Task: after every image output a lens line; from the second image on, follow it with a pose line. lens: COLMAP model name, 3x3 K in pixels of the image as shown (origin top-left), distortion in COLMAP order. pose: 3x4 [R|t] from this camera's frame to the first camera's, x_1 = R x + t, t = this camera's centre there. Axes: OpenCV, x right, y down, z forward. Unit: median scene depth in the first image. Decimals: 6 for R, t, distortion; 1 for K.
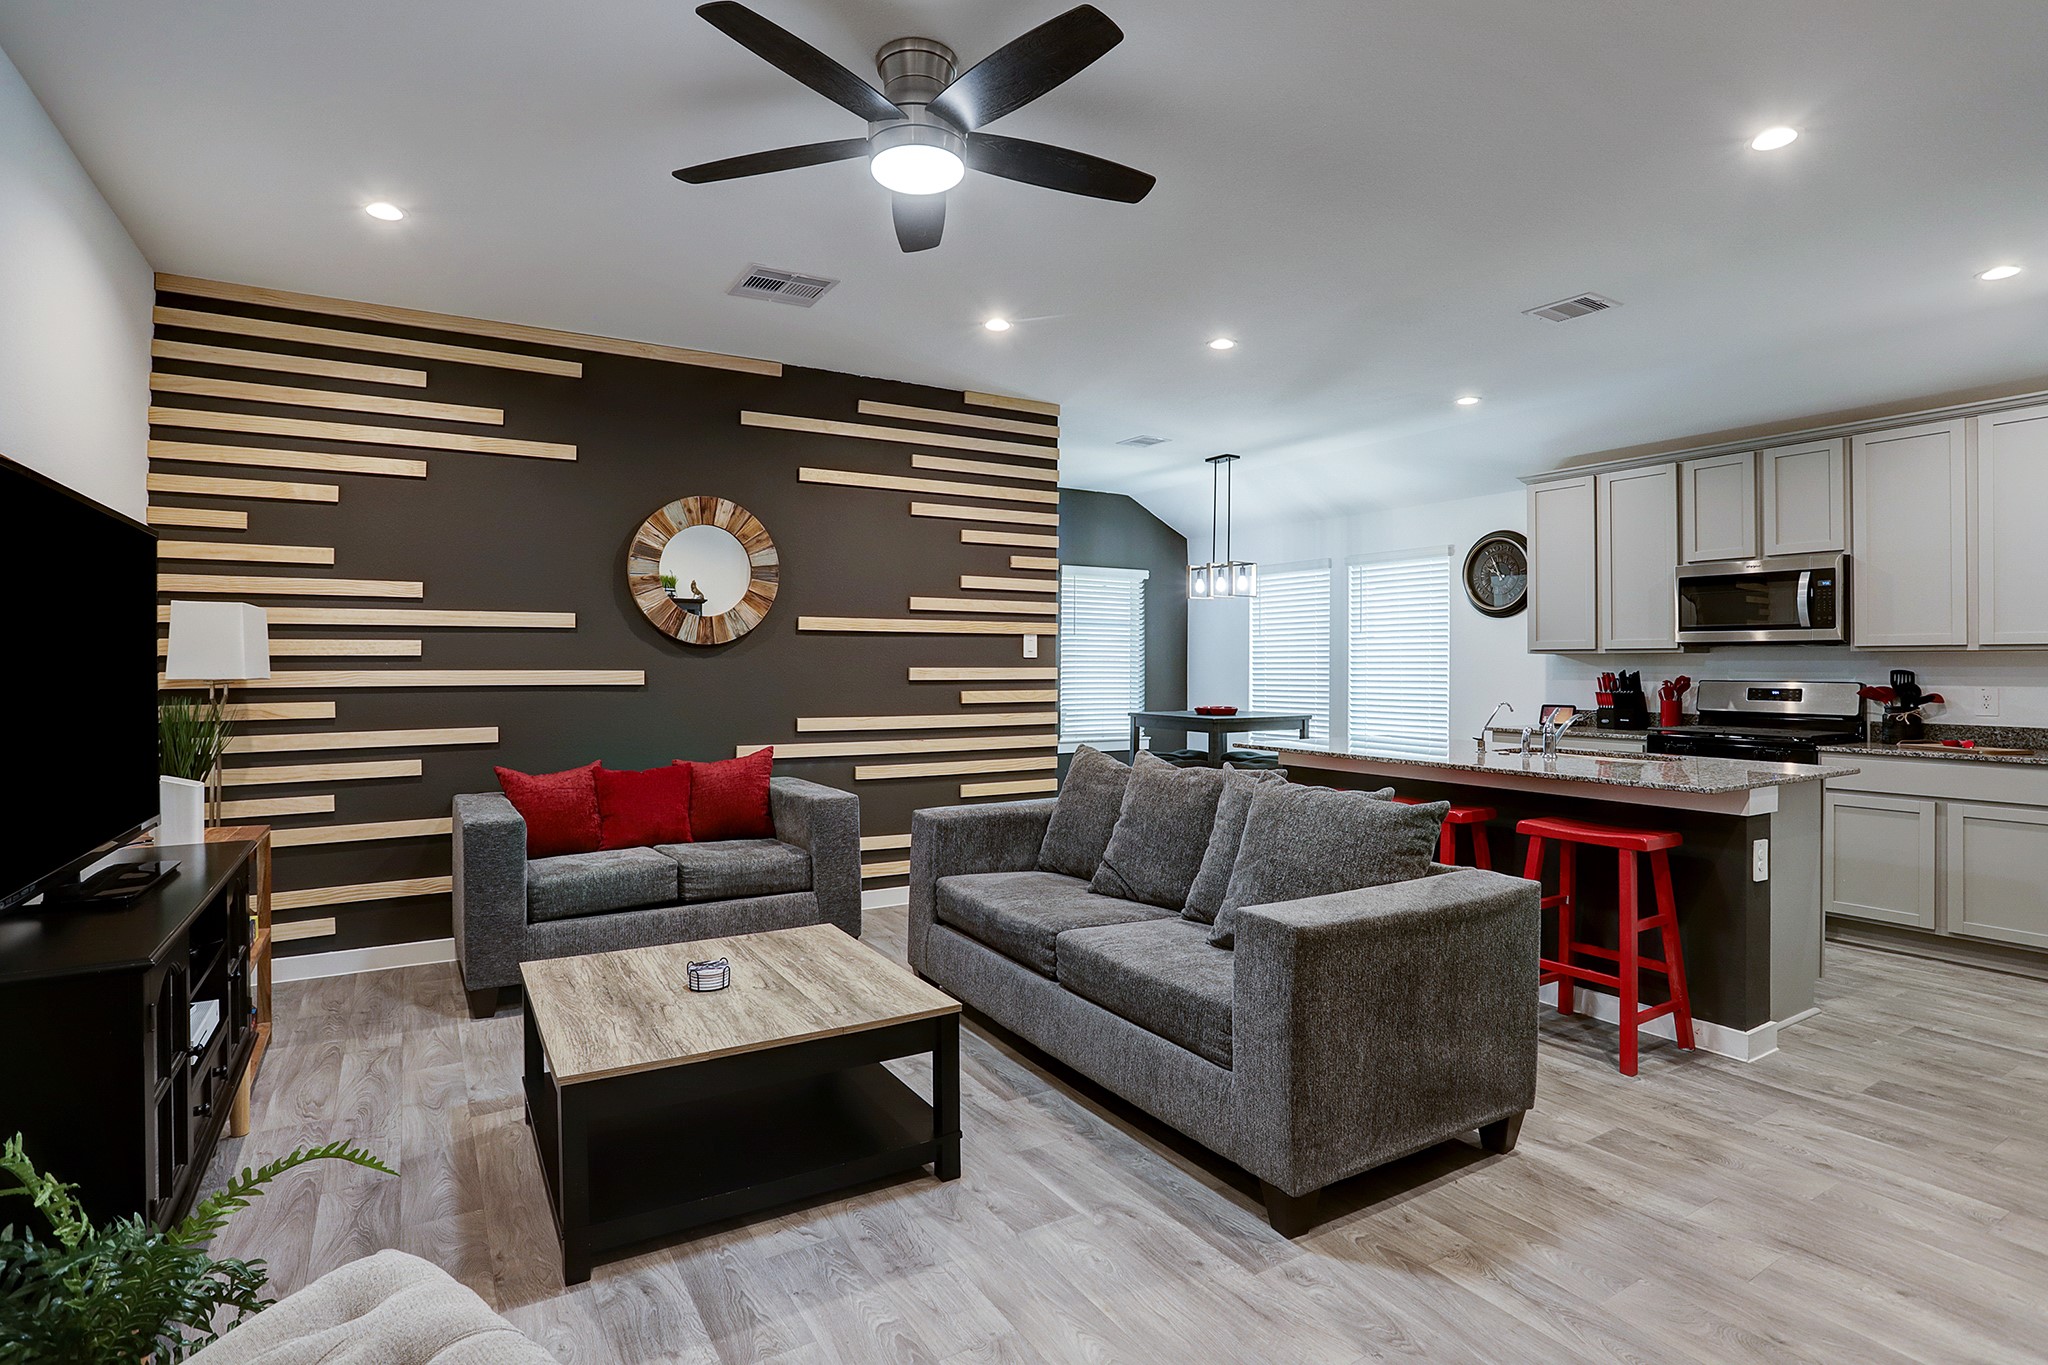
lens RADIAL K [[1033.0, 0, 1024.0], [0, 1033.0, 688.8], [0, 0, 1]] dist [-0.064747, 0.022904]
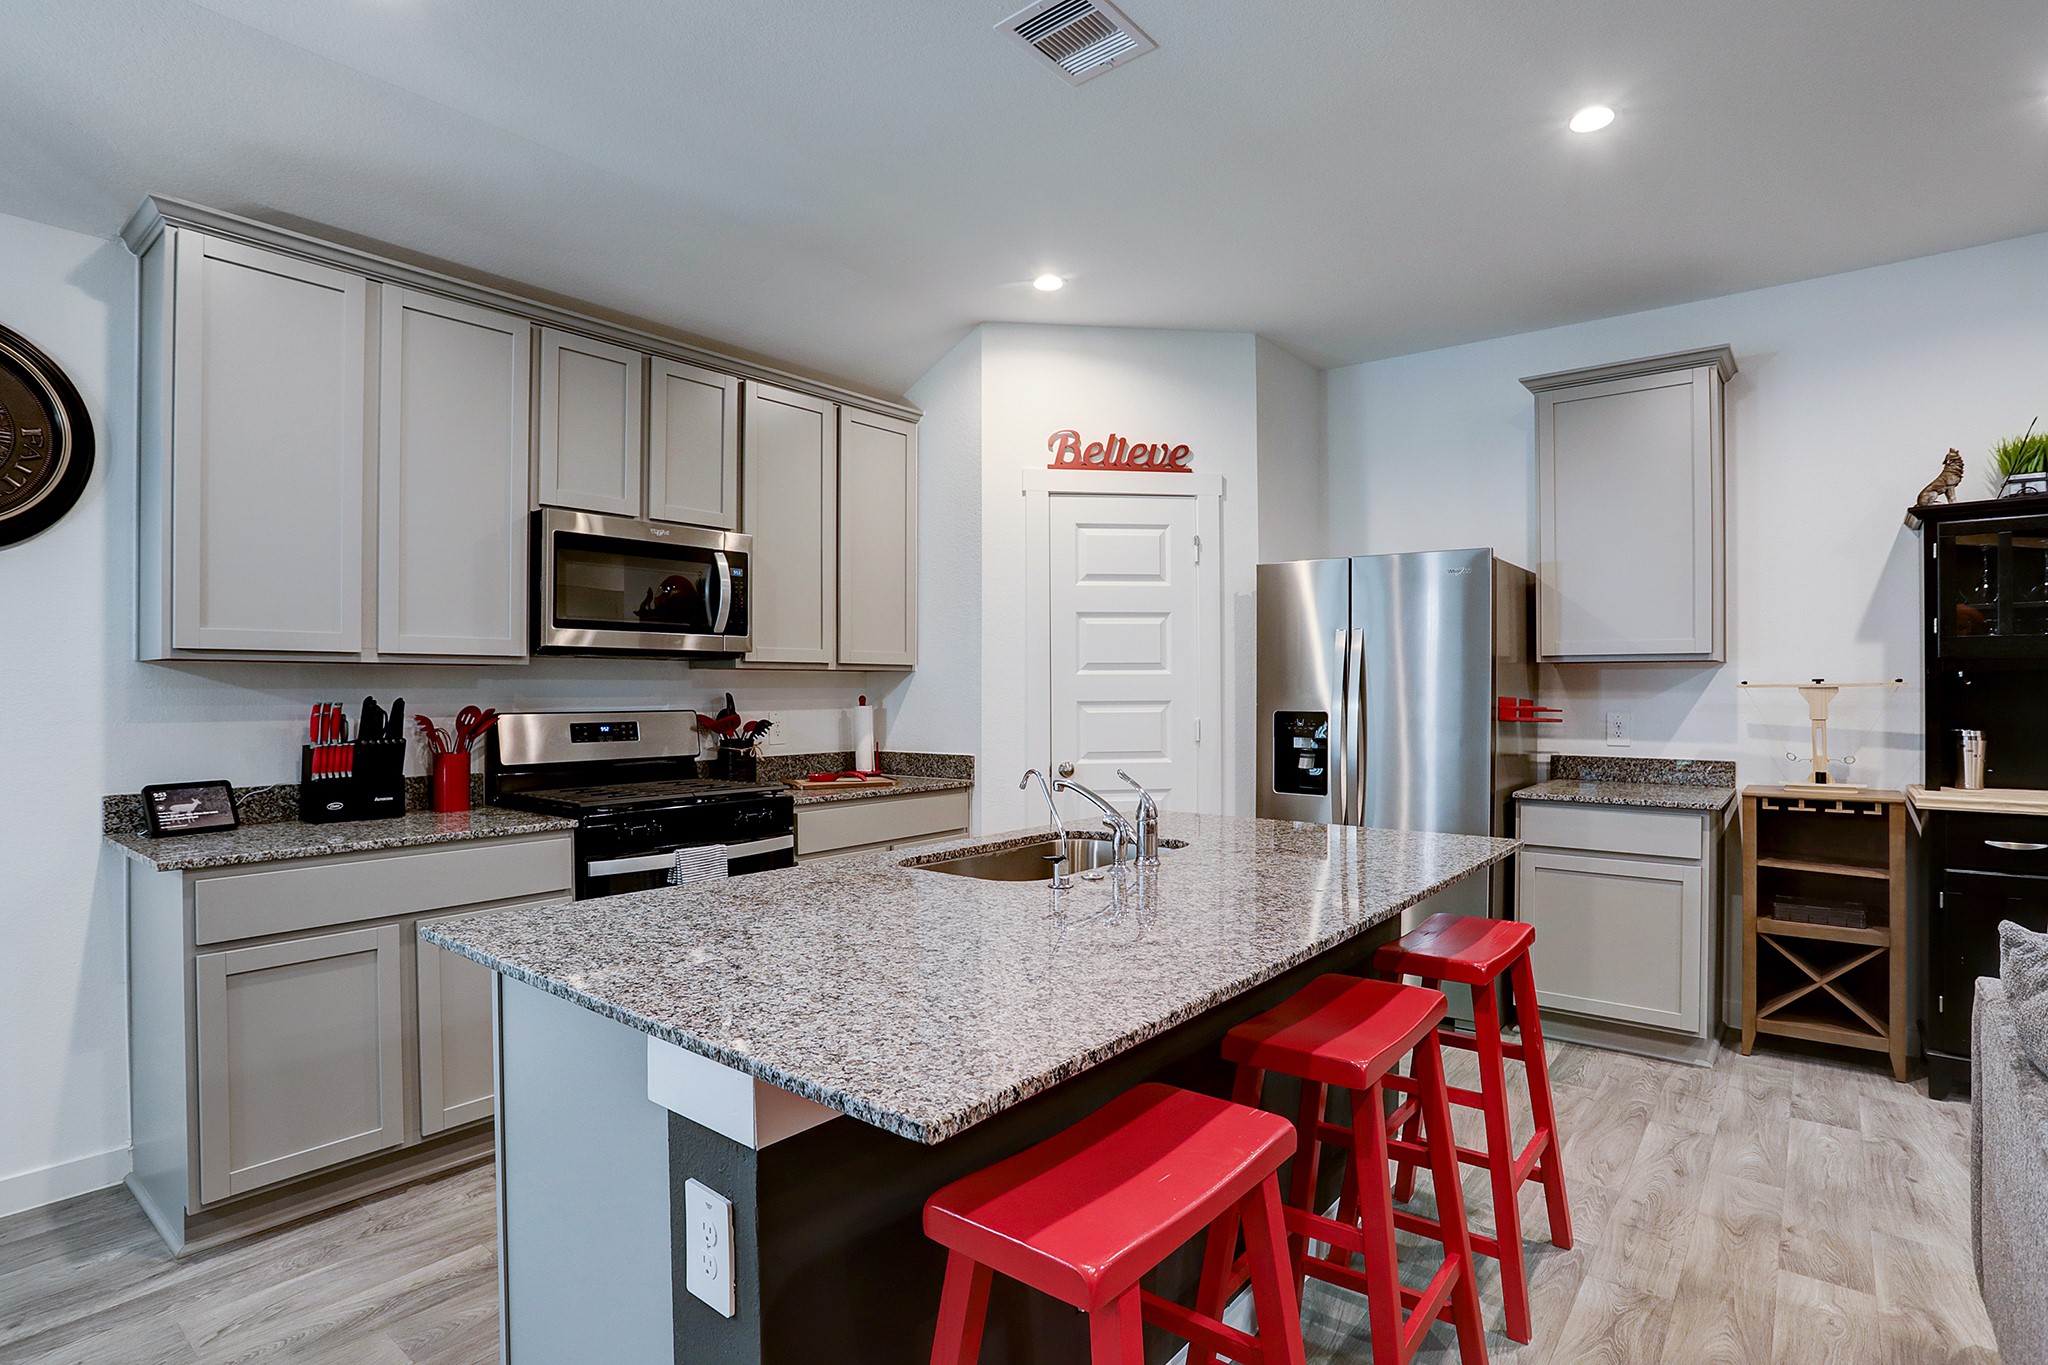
lens RADIAL K [[1033.0, 0, 1024.0], [0, 1033.0, 688.8], [0, 0, 1]] dist [-0.064747, 0.022904]
pose [[-0.346760, -0.001779, 0.937952, 0.032930], [0.018513, 0.999790, 0.008741, -0.024065], [-0.937771, 0.020395, -0.346654, 1.025336]]
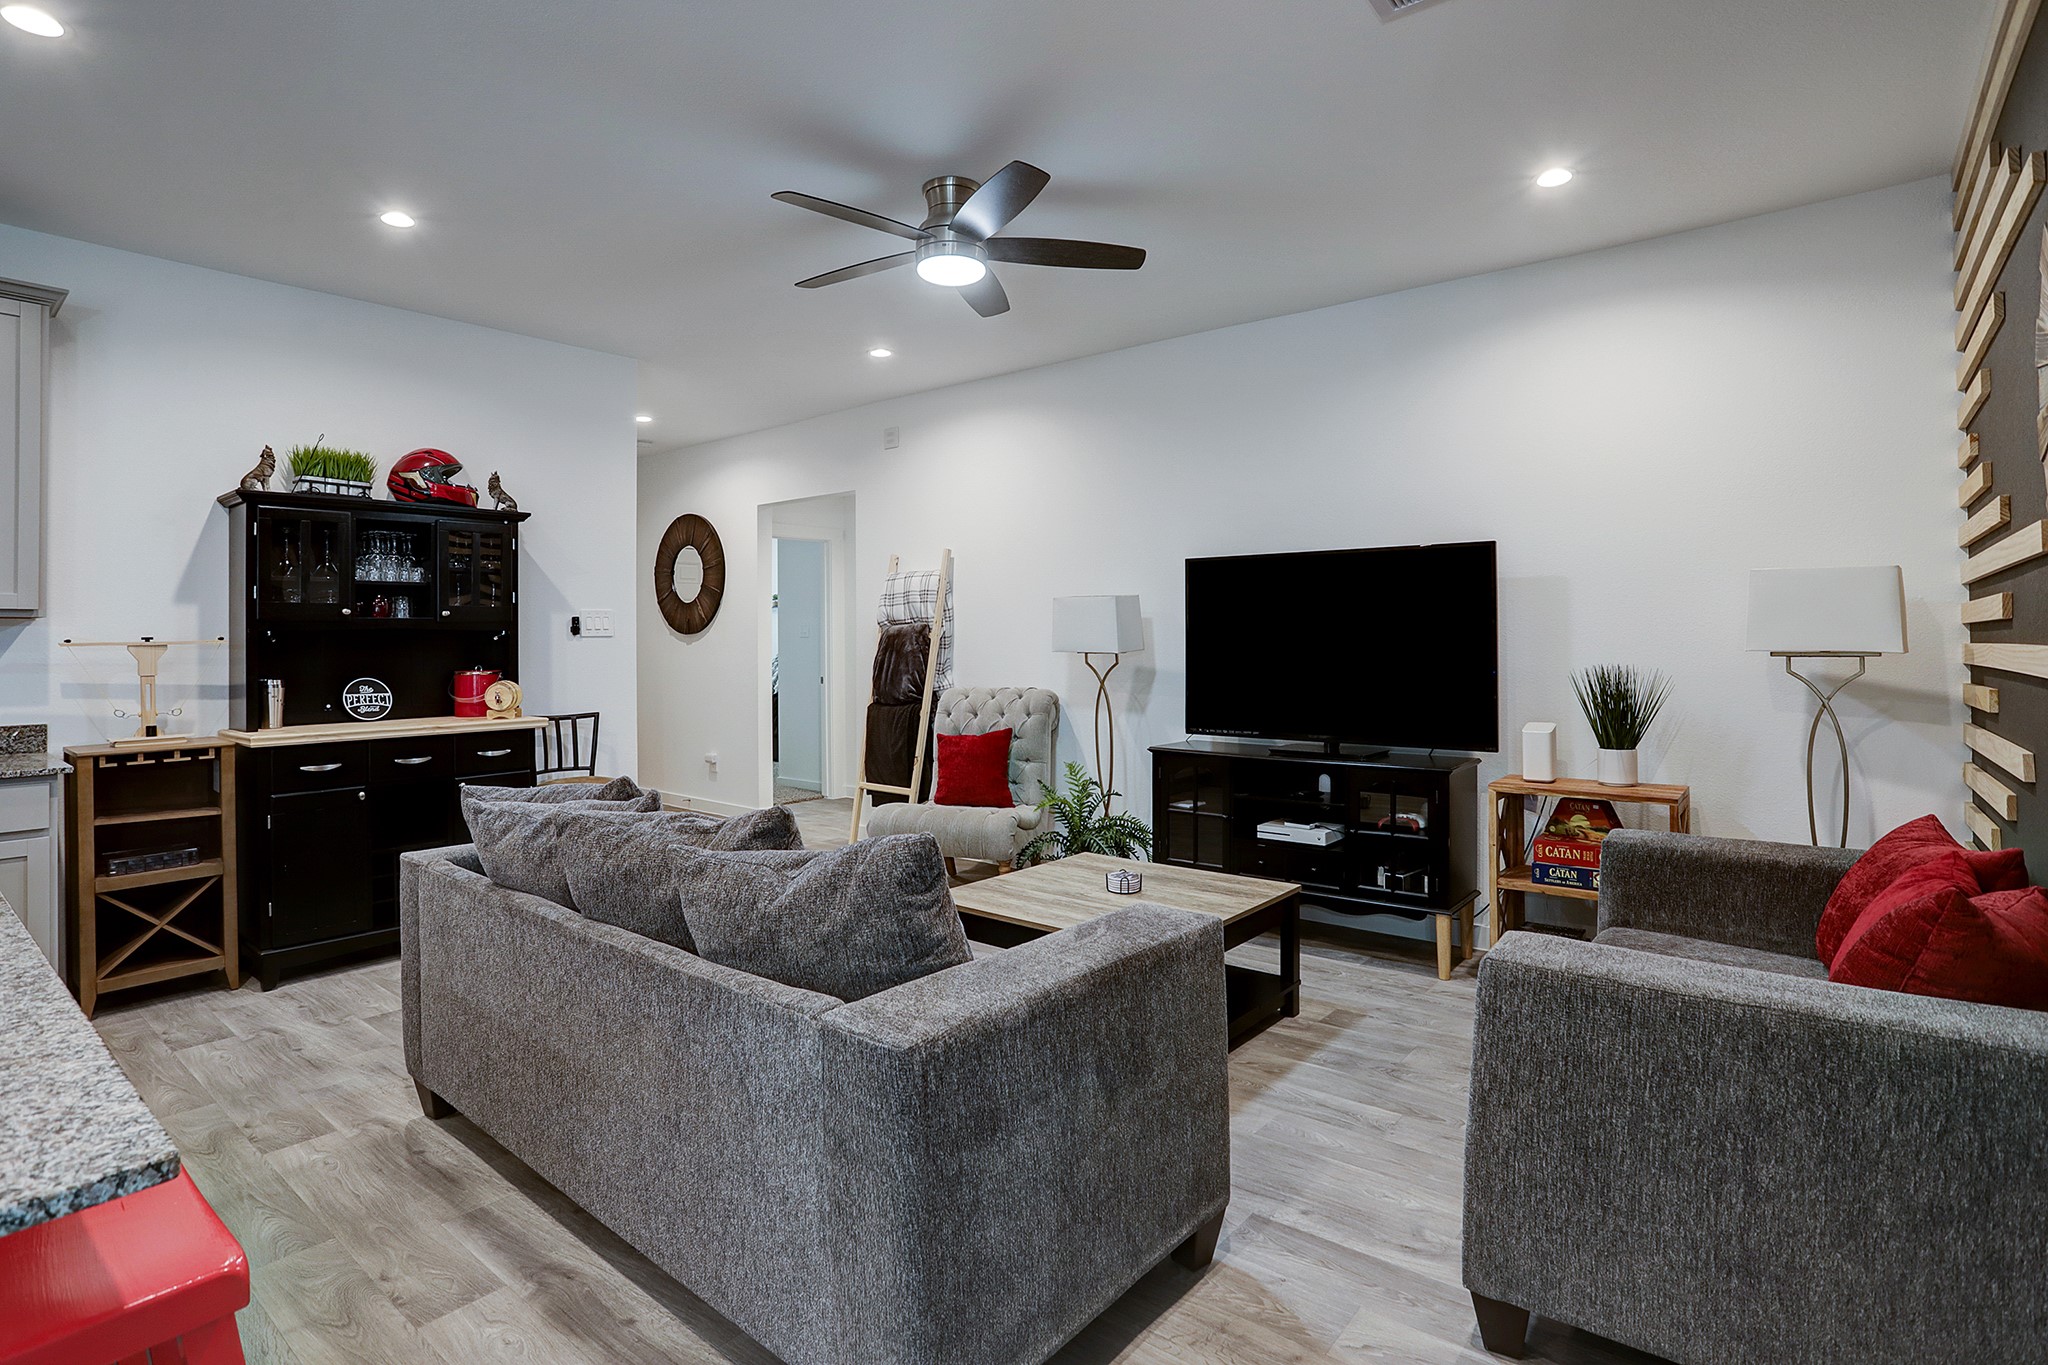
lens RADIAL K [[993.0, 0, 1025.4], [0, 993.0, 632.3], [0, 0, 1]] dist [0.000566, 0.000091]
pose [[-0.938247, 0.005588, -0.345920, 0.140499], [0.001751, 0.999933, 0.011406, -0.025333], [0.345960, 0.010096, -0.938195, 1.164968]]
